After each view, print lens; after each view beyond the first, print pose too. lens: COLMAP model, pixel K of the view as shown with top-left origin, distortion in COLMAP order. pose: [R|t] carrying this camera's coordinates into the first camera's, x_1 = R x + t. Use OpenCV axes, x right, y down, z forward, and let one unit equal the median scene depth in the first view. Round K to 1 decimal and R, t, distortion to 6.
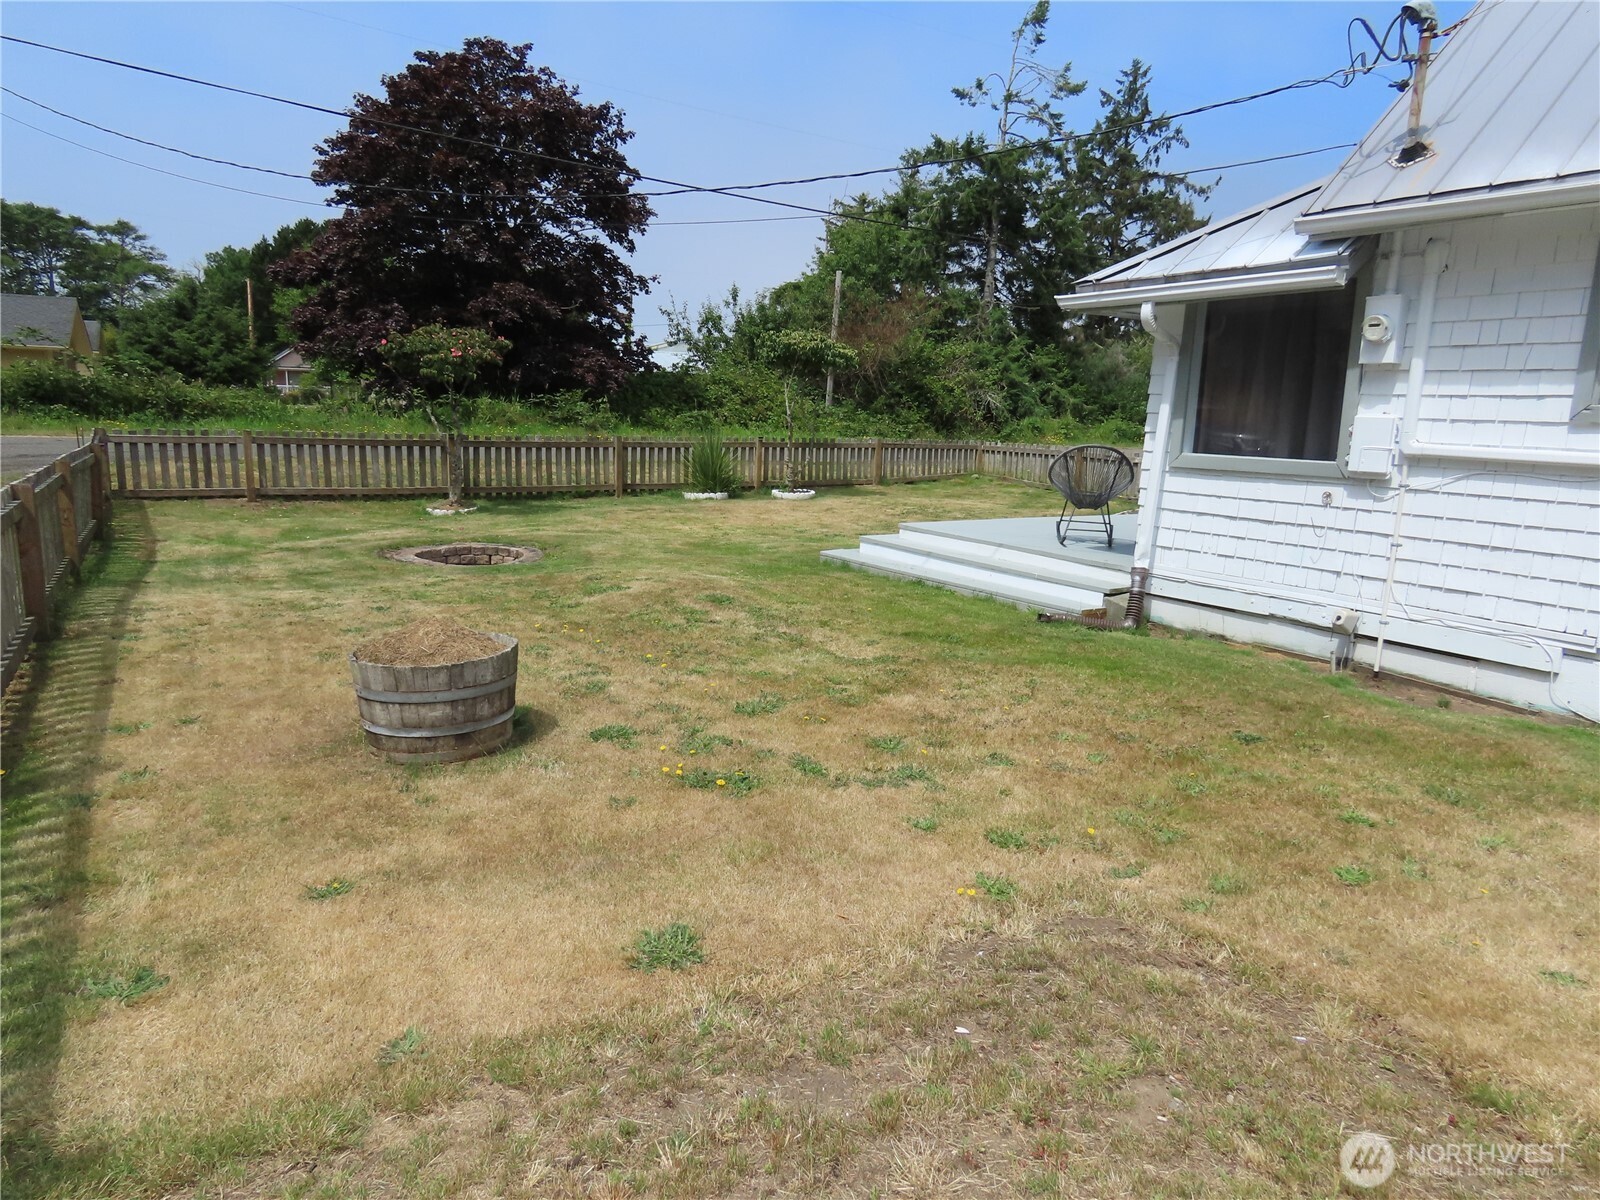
lens RADIAL K [[1009.4, 0, 799.8], [0, 1009.4, 597.2], [0, 0, 1]] dist [-0.011443, 0.004189]
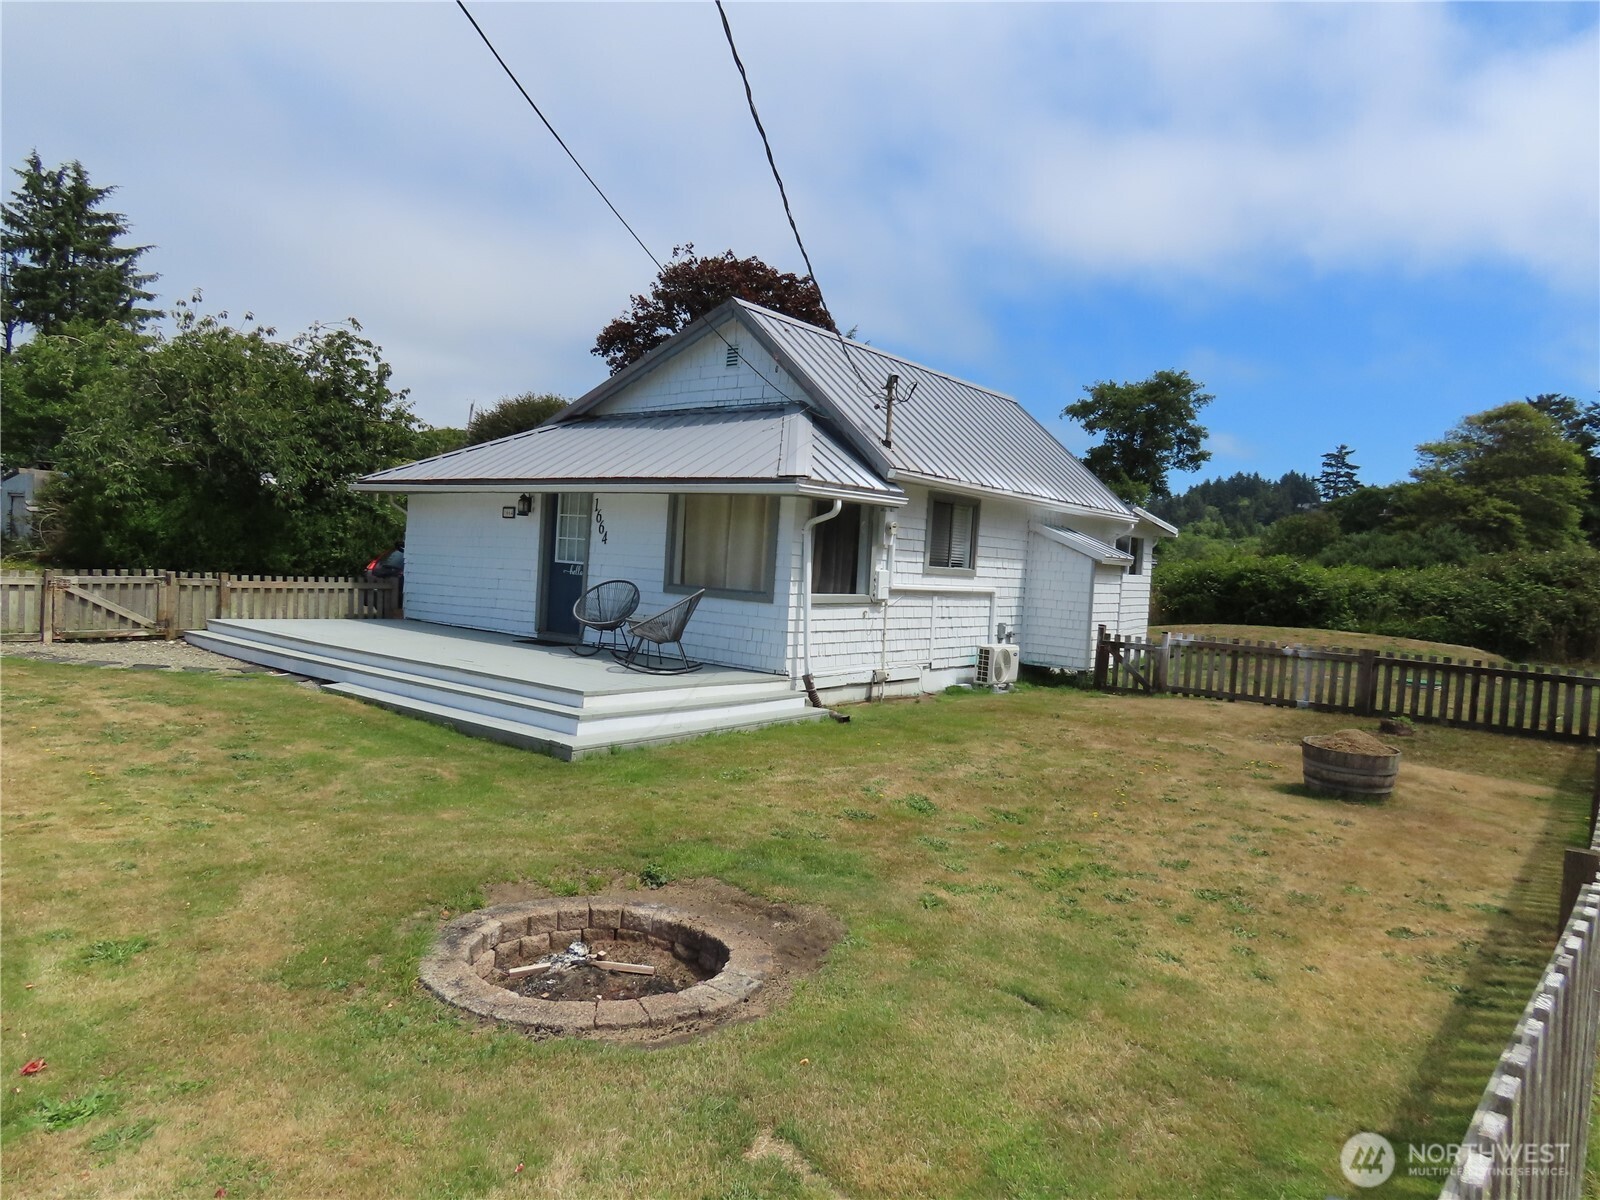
lens RADIAL K [[1009.4, 0, 802.5], [0, 1009.4, 598.1], [0, 0, 1]] dist [-0.011443, 0.004189]
pose [[-0.310391, -0.088696, 0.946462, -0.449140], [0.105650, 0.986251, 0.127072, -0.141258], [-0.944720, 0.139436, -0.296753, 0.623703]]
